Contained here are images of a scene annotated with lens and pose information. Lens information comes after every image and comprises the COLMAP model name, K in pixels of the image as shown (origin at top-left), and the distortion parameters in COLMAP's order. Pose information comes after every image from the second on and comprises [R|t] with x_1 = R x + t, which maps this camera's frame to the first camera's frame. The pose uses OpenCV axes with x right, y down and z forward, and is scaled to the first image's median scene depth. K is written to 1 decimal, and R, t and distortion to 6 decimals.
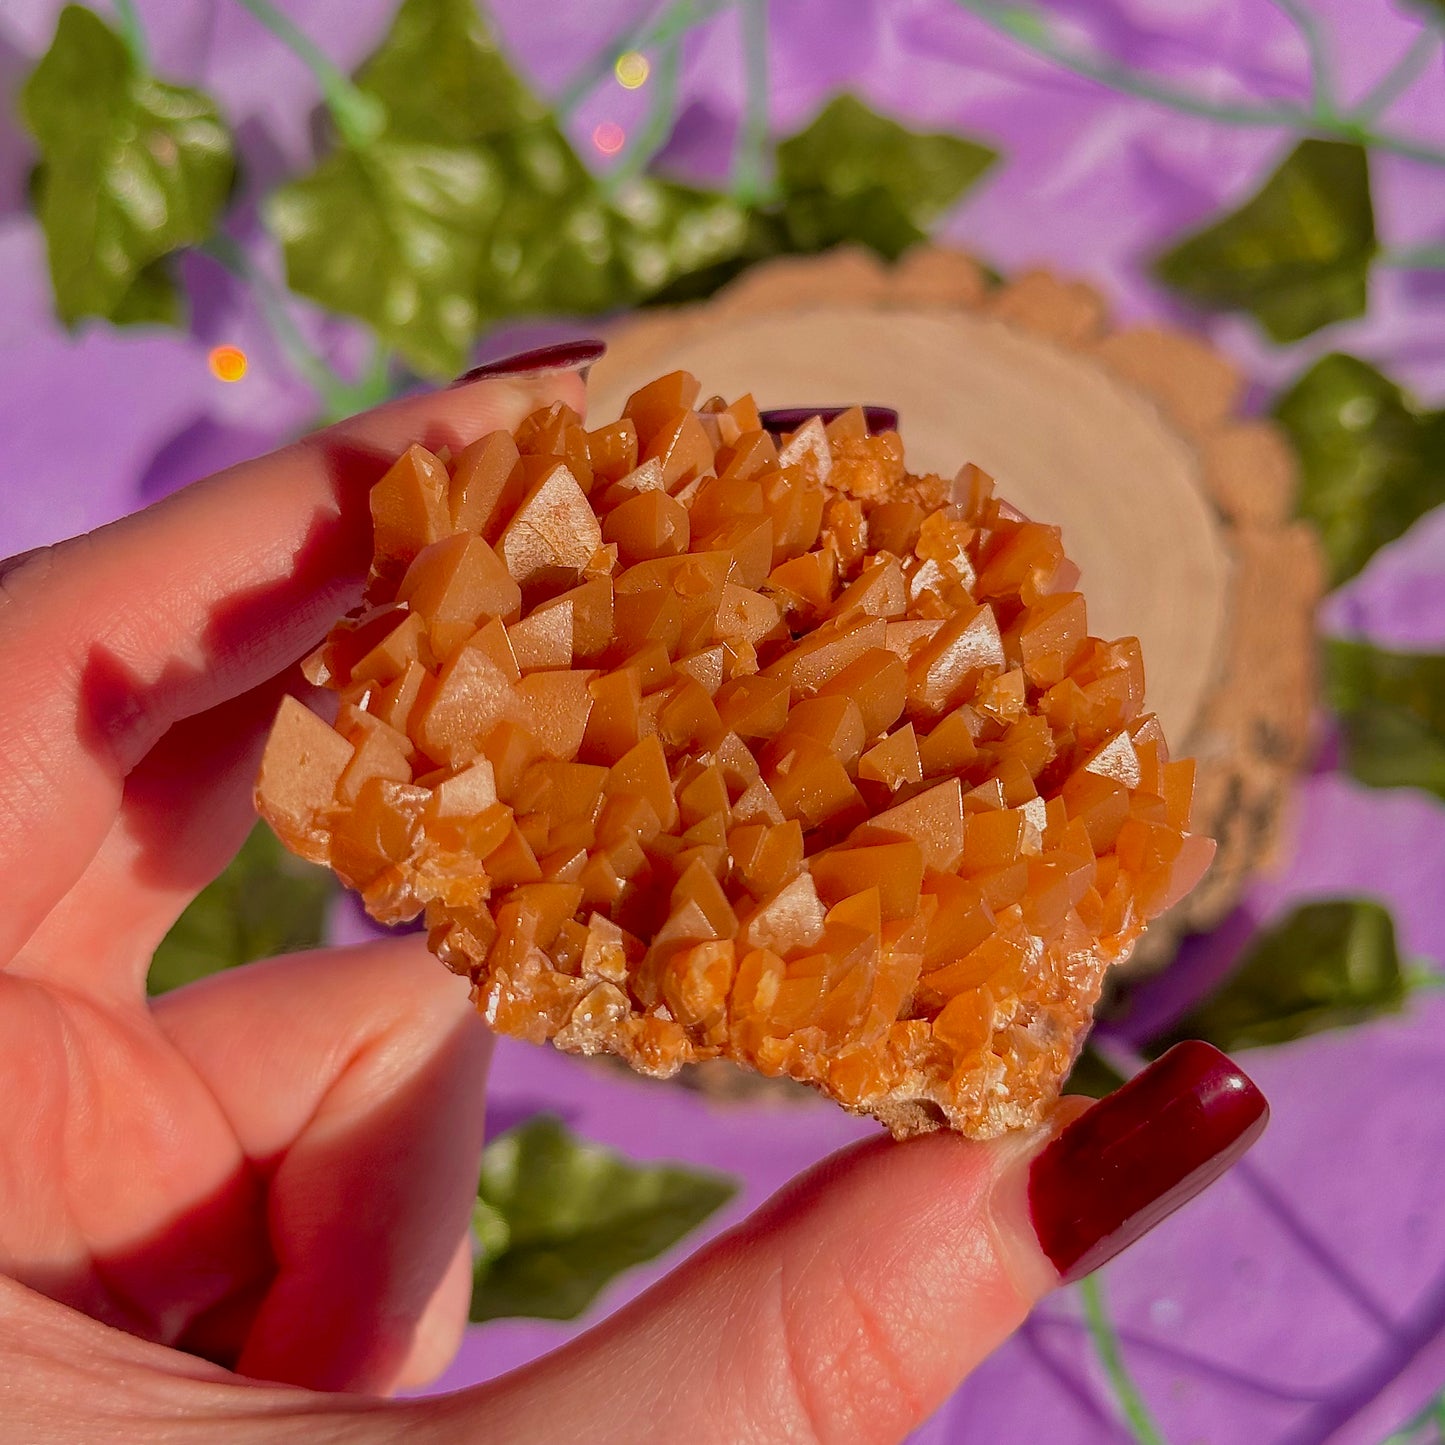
lens RADIAL K [[3031.2, 0, 722.5], [0, 3031.2, 722.5], [0, 0, 1]] dist [0.142605, 0.049402]
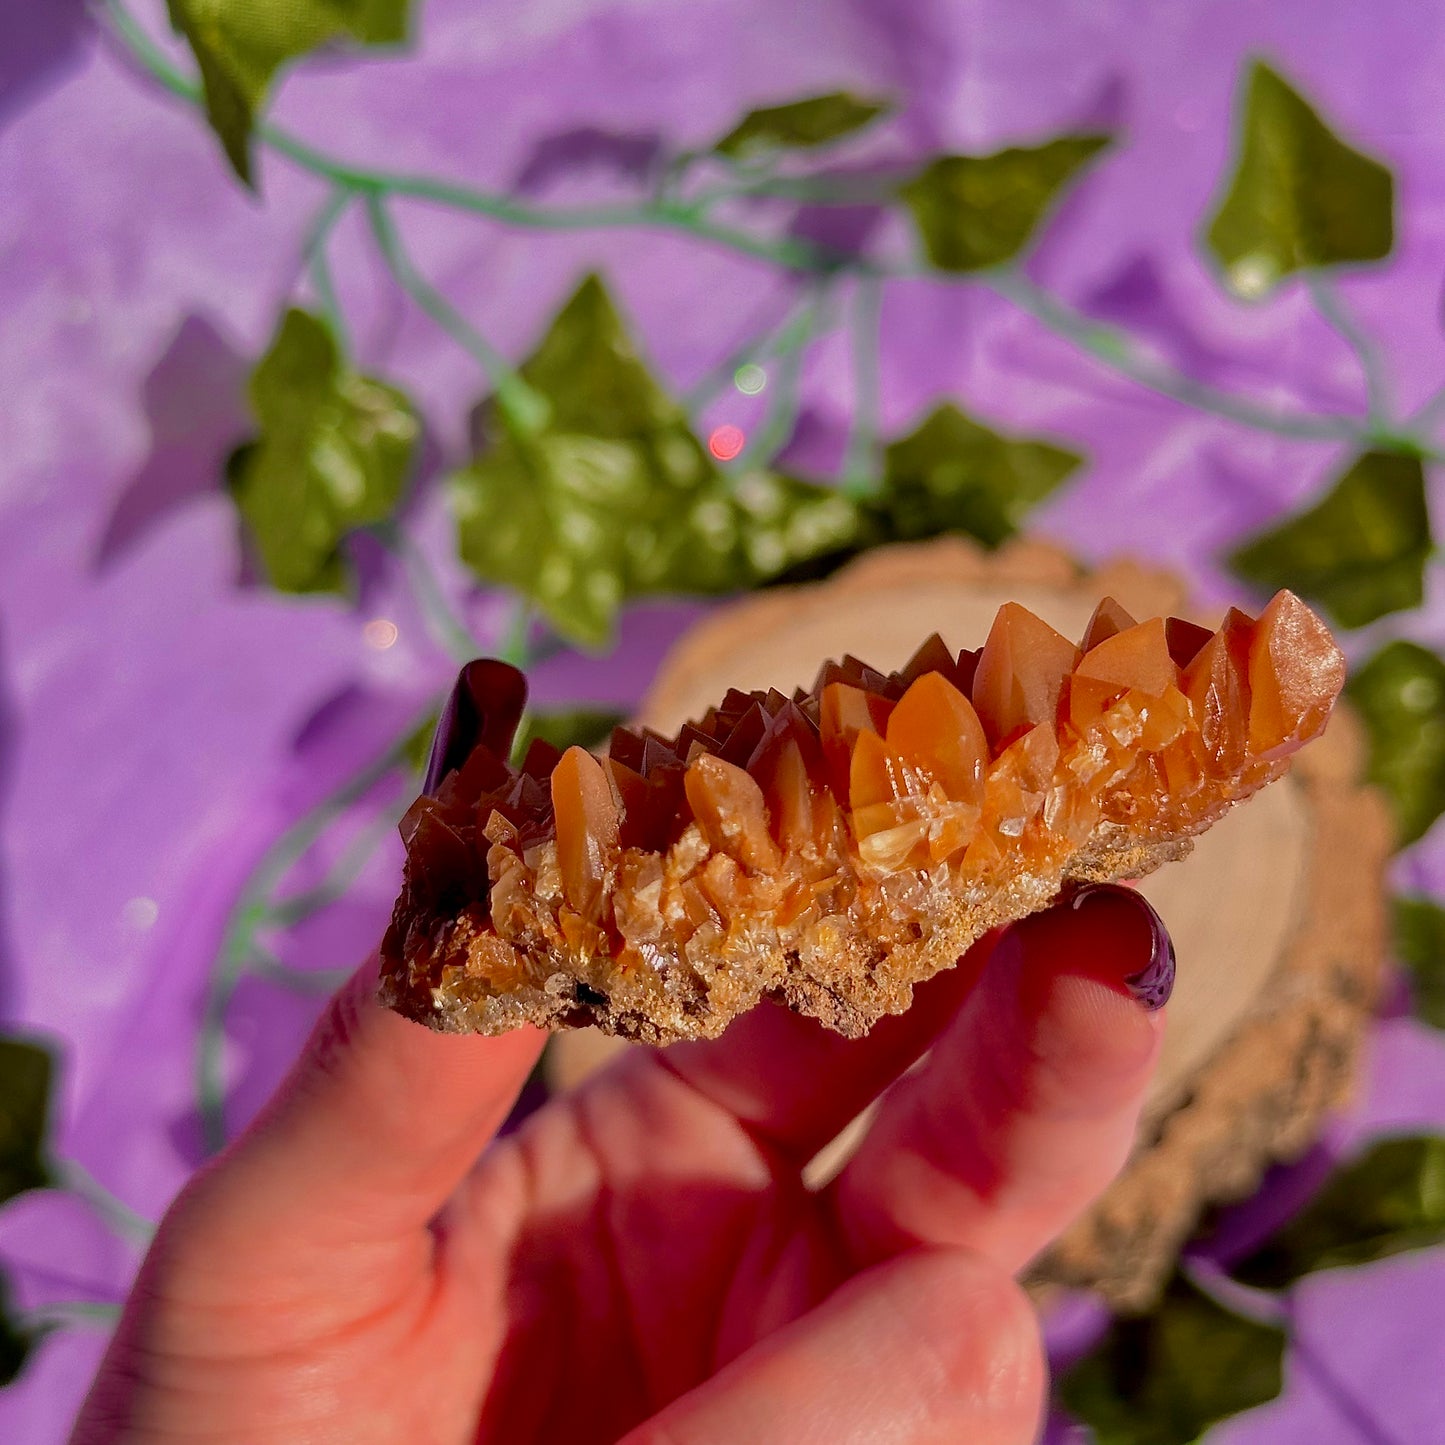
lens RADIAL K [[3046.8, 0, 722.5], [0, 3046.8, 722.5], [0, 0, 1]] dist [0.162676, -0.029603]
pose [[0.999850, 0.017268, 0.001117, -0.042283], [-0.017041, 0.993825, -0.109646, 0.033940], [-0.003004, 0.109611, 0.993970, -0.093505]]
